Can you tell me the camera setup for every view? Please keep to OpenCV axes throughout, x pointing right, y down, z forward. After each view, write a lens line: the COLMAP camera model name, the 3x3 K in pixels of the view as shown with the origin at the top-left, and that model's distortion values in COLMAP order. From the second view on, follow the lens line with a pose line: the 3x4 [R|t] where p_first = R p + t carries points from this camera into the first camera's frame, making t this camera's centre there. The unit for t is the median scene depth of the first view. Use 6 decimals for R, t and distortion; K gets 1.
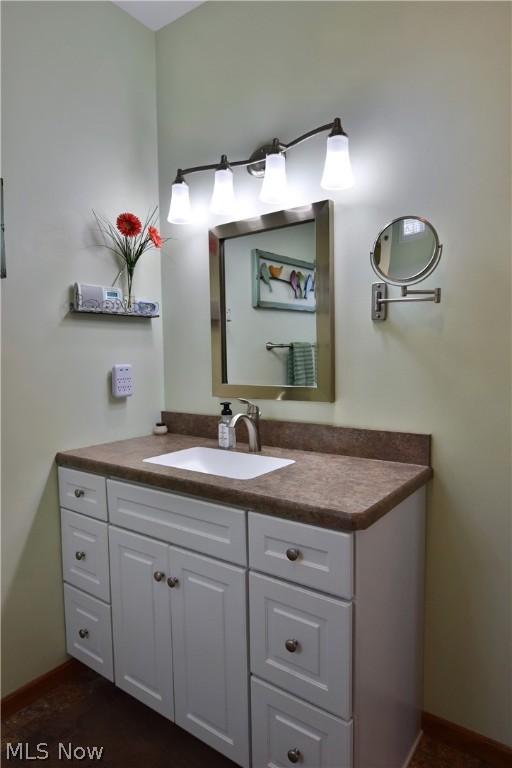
lens RADIAL K [[468.7, 0, 256.8], [0, 468.7, 388.1], [0, 0, 1]] dist [-0.013809, -0.002052]
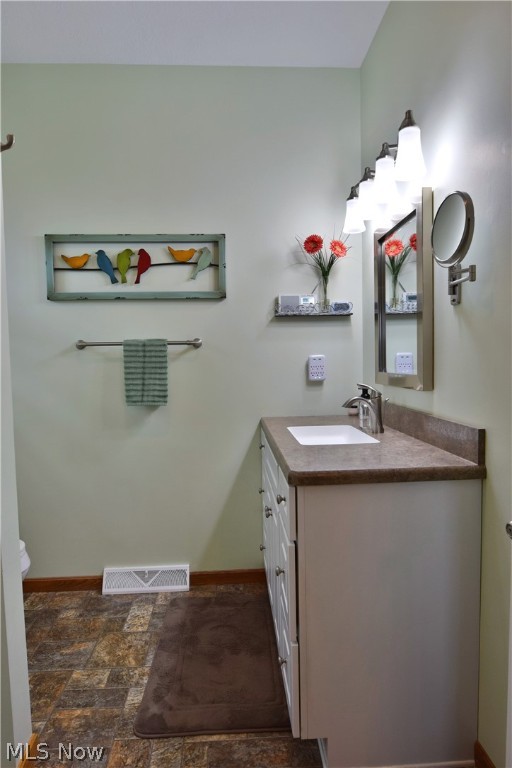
lens RADIAL K [[468.7, 0, 256.8], [0, 468.7, 388.1], [0, 0, 1]] dist [-0.013809, -0.002052]
pose [[0.639353, 0.047272, -0.767459, 0.611738], [-0.043580, 0.998732, 0.025212, 0.014547], [0.767677, 0.017327, 0.640603, 0.077345]]
